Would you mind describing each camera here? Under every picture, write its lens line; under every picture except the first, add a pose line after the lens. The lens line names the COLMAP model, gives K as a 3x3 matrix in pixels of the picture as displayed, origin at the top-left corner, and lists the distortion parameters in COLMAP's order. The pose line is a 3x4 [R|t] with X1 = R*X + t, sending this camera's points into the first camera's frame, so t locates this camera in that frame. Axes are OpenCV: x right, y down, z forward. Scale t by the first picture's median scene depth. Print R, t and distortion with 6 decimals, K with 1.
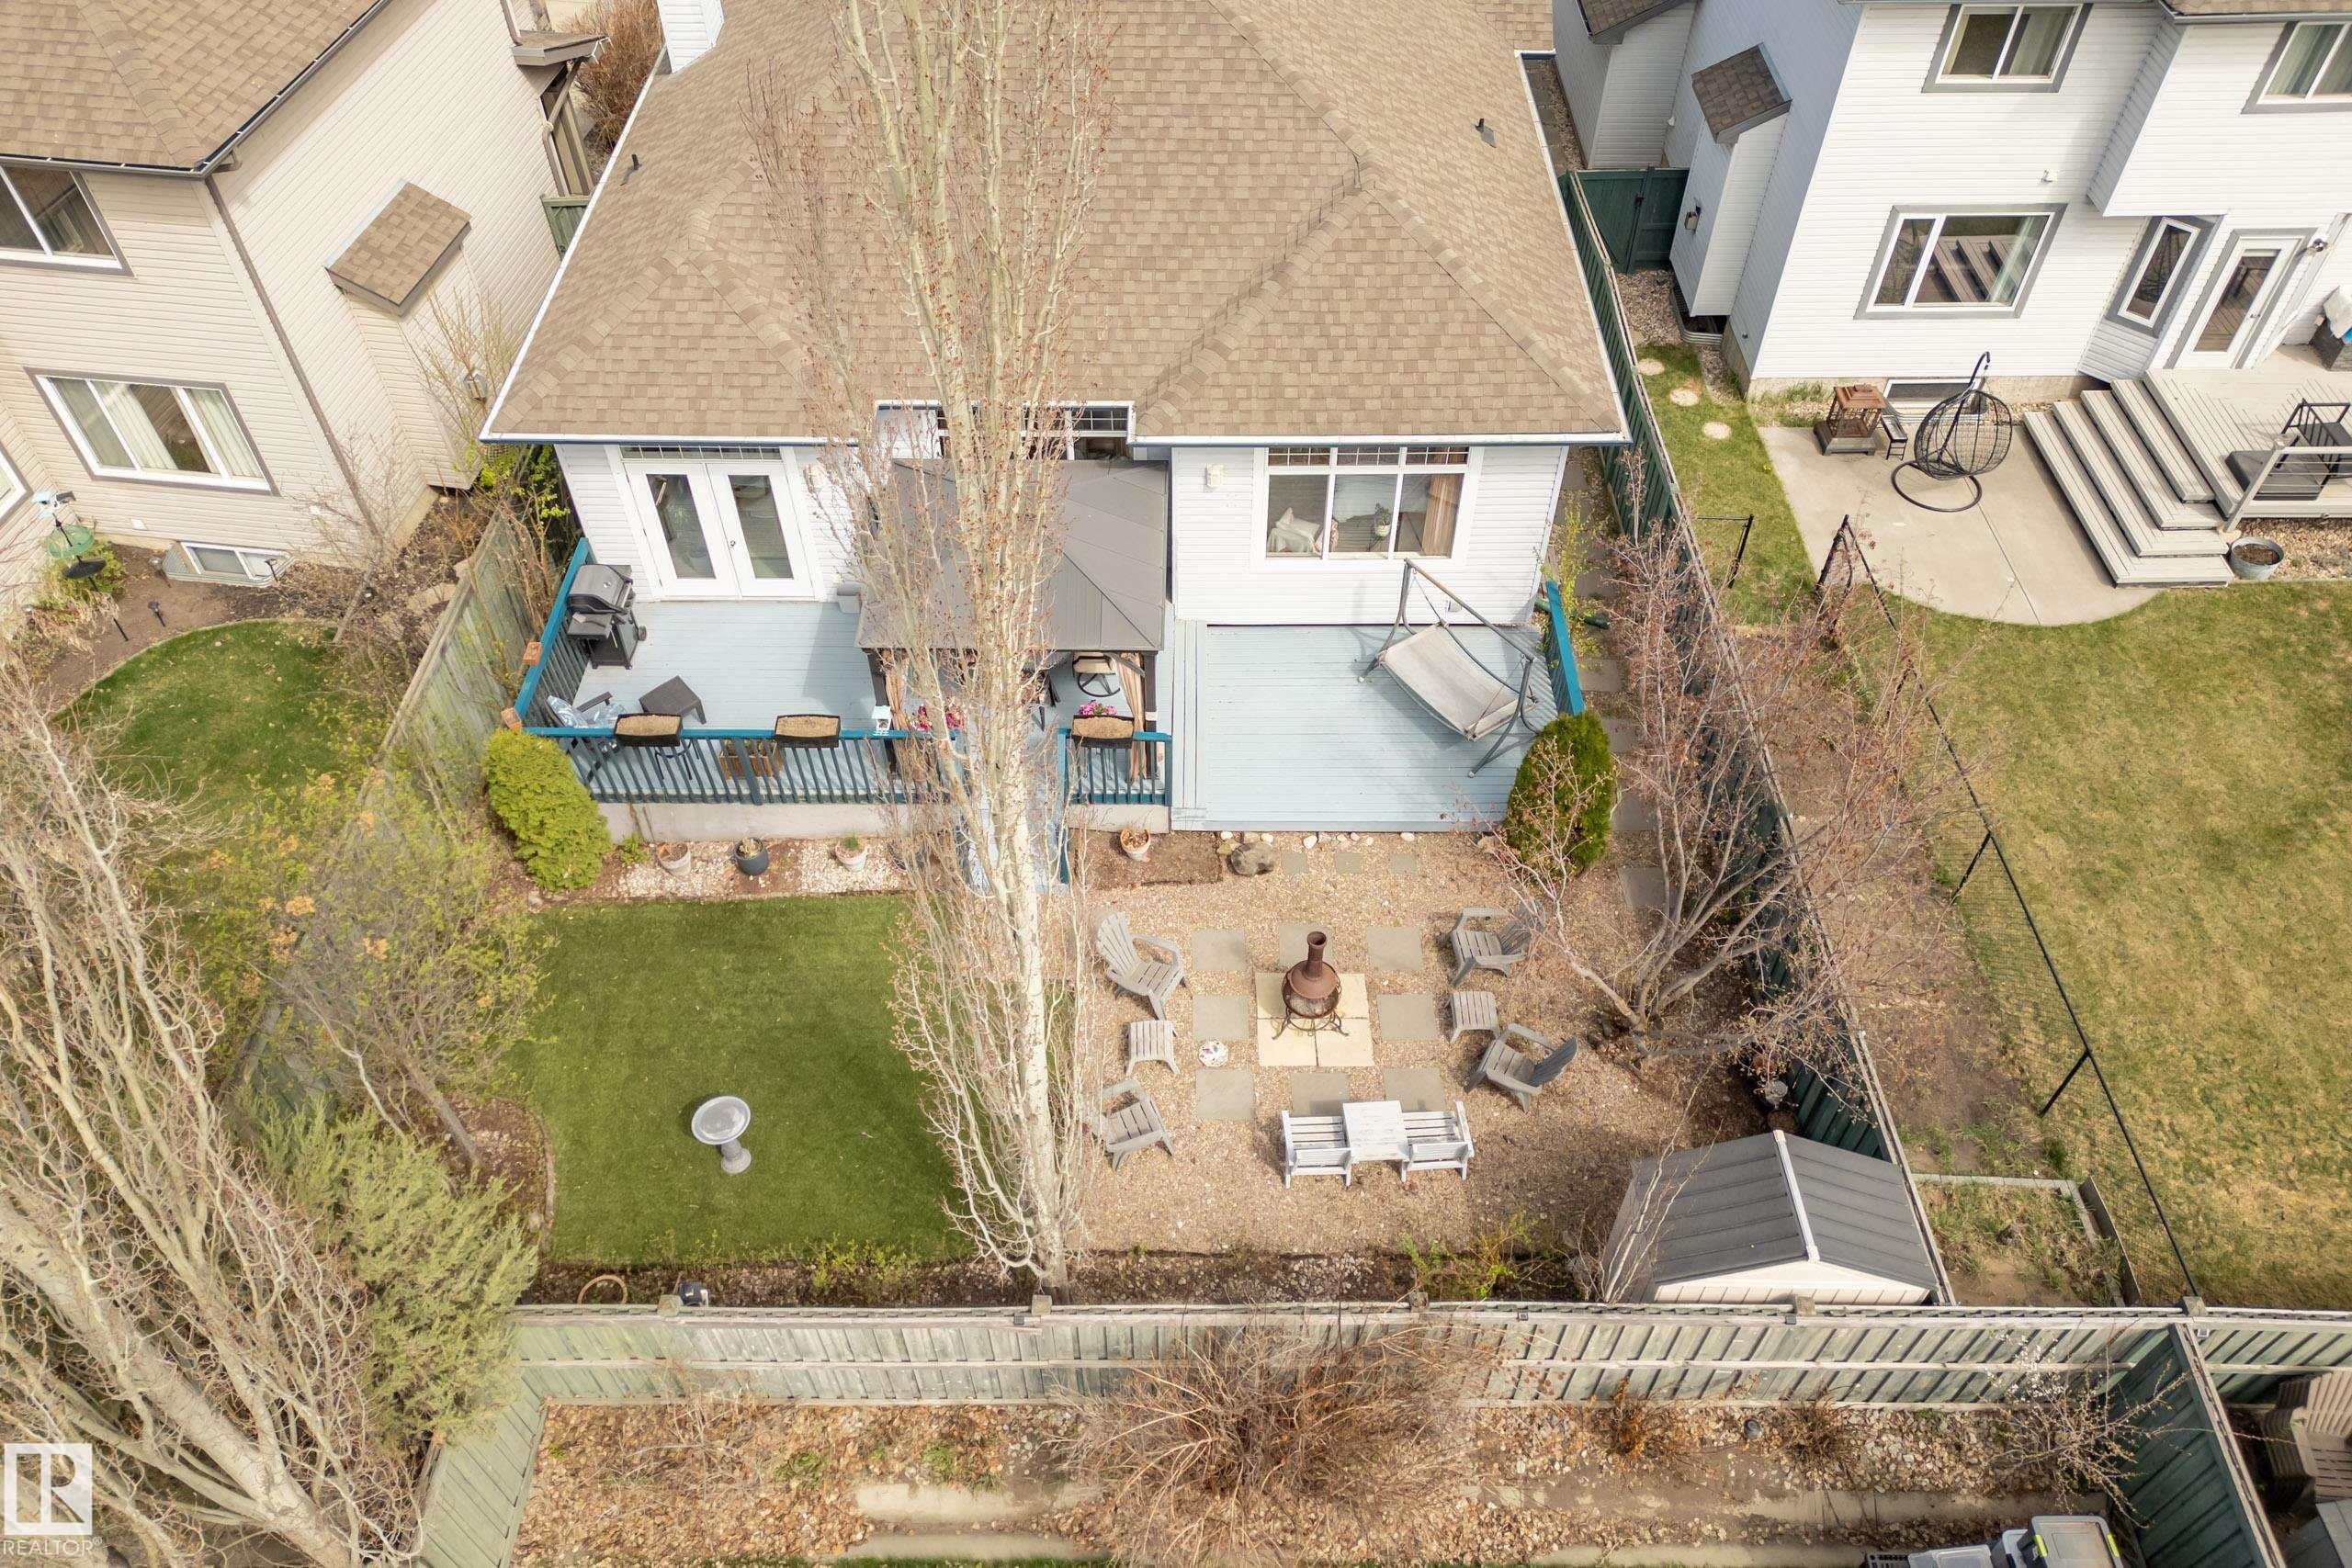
lens RADIAL K [[1652.7, 0, 1136.2], [0, 1652.7, 789.8], [0, 0, 1]] dist [0.045924, -0.036983]
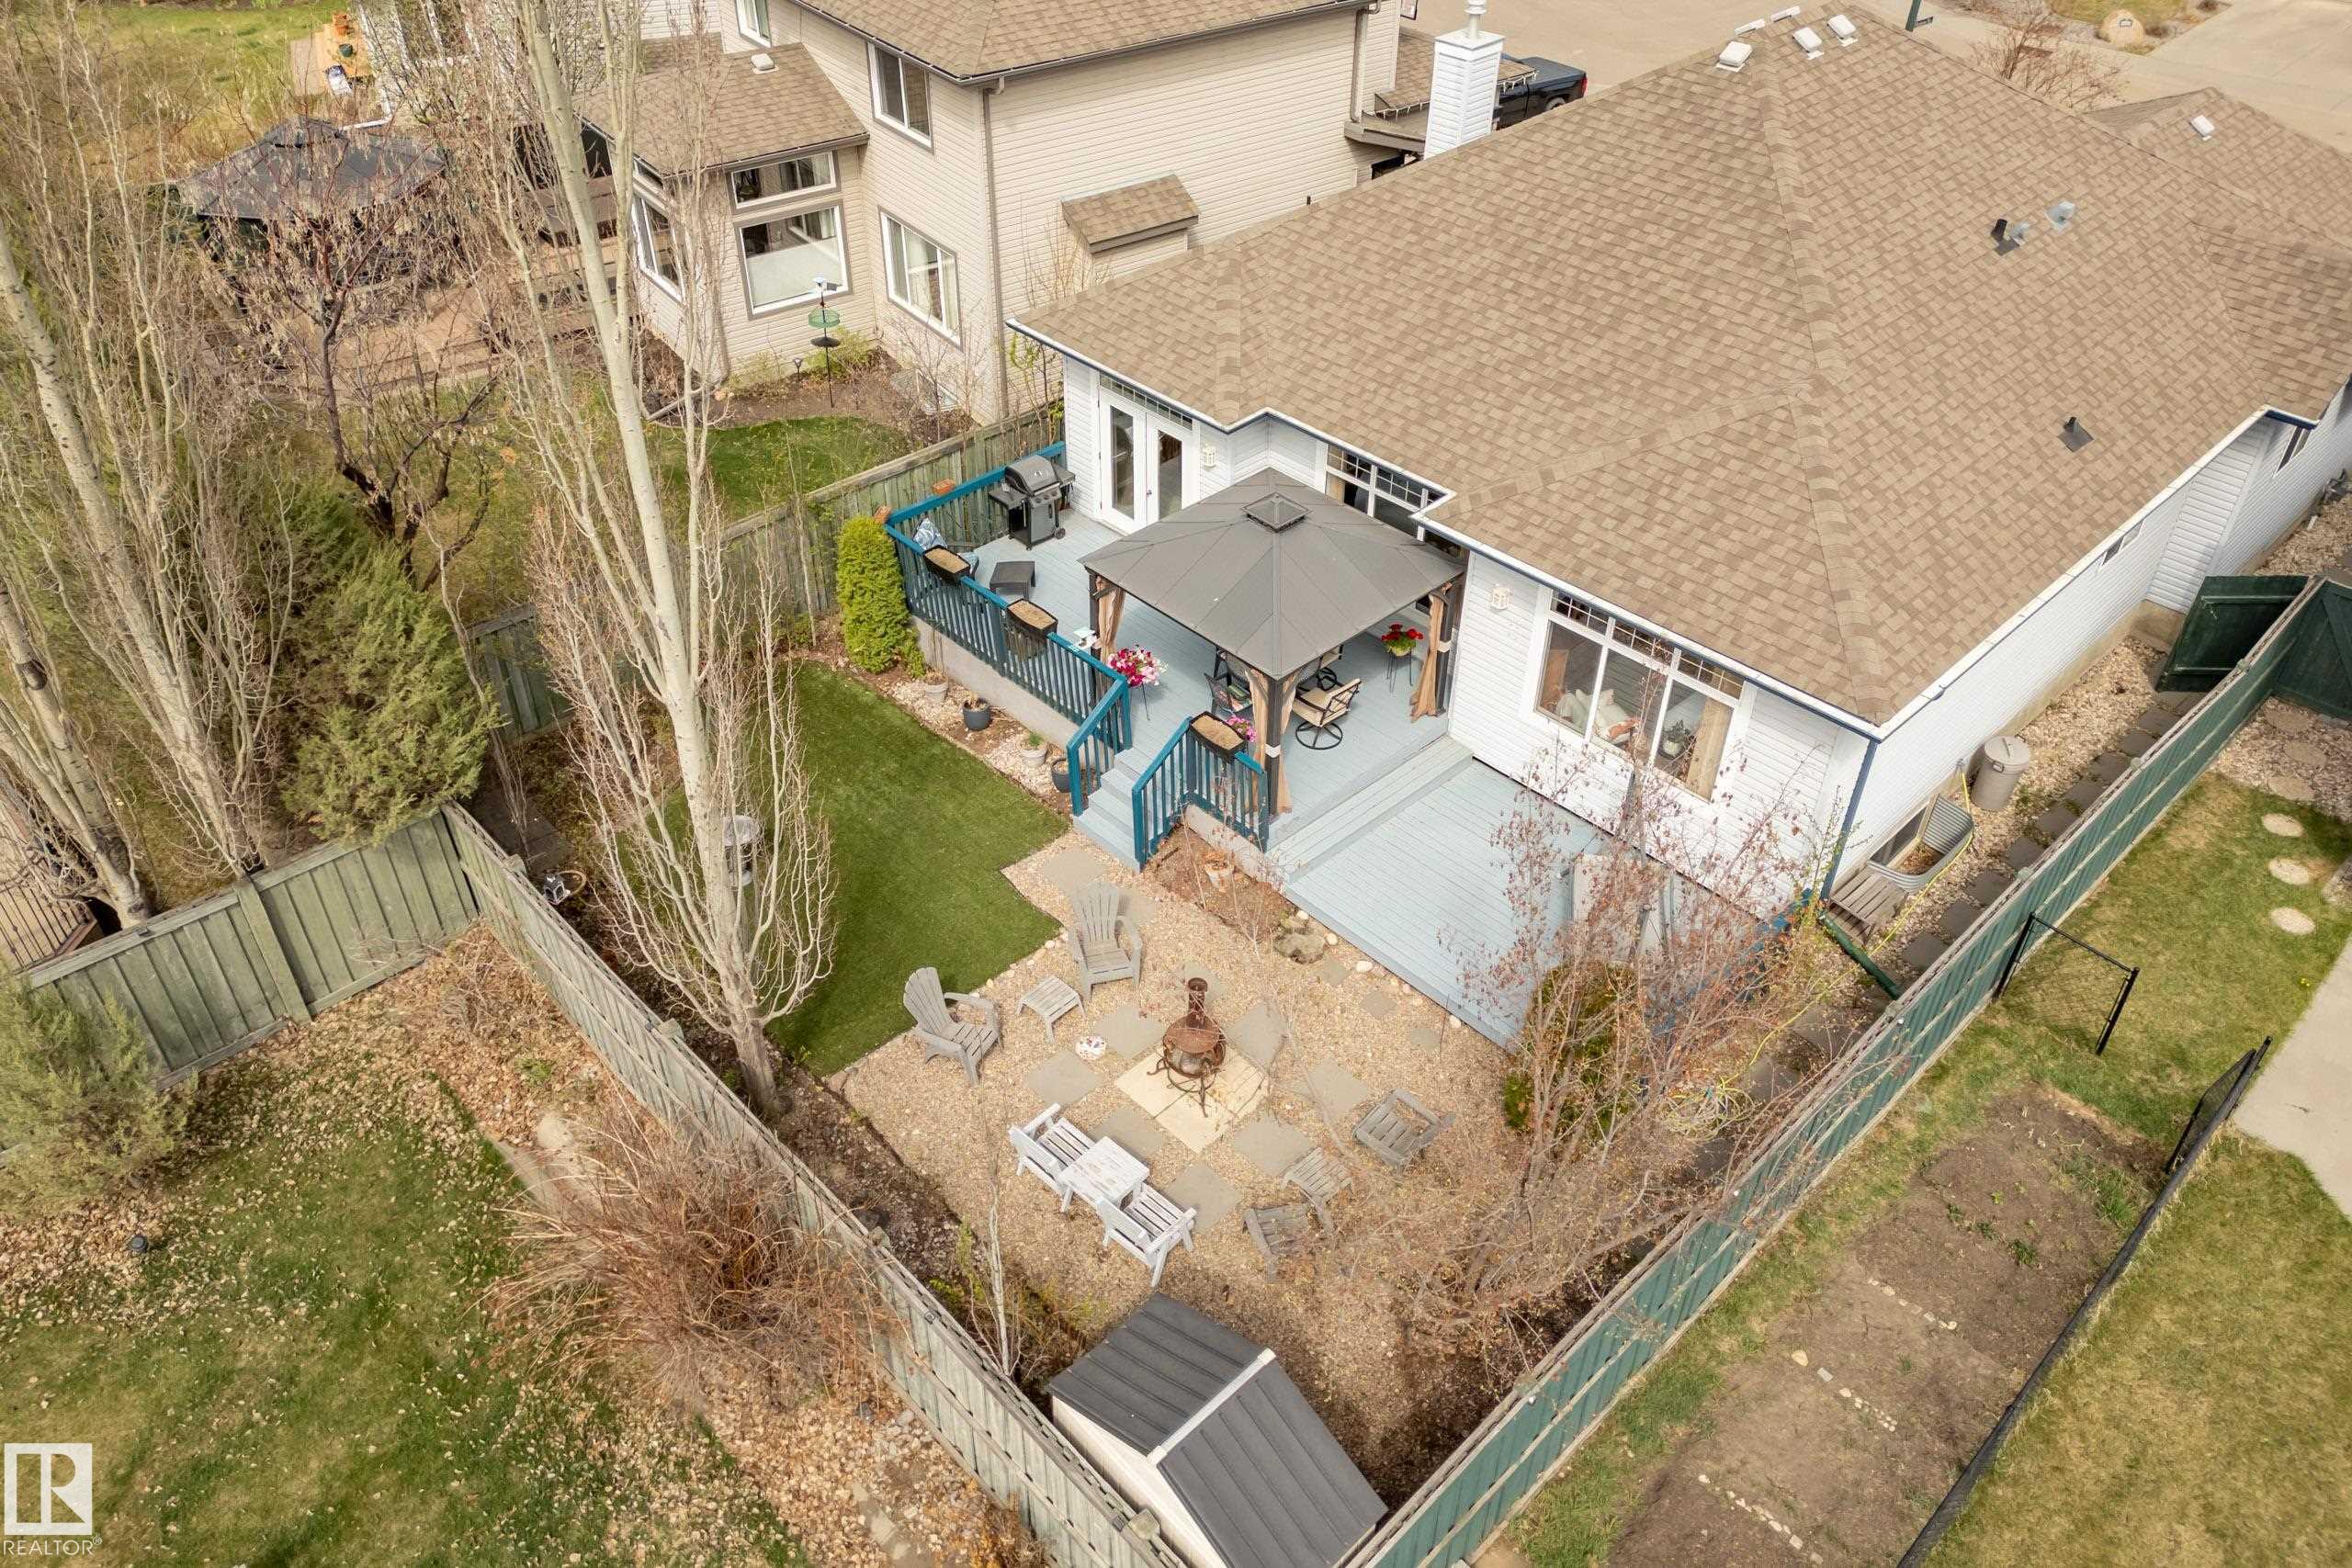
lens RADIAL K [[1652.7, 0, 1168.1], [0, 1652.7, 700.0], [0, 0, 1]] dist [0.045924, -0.036983]
pose [[0.694637, 0.435009, -0.572927, 0.494468], [-0.536703, 0.843710, -0.010110, -0.025681], [0.478987, 0.314515, 0.819544, 0.136318]]
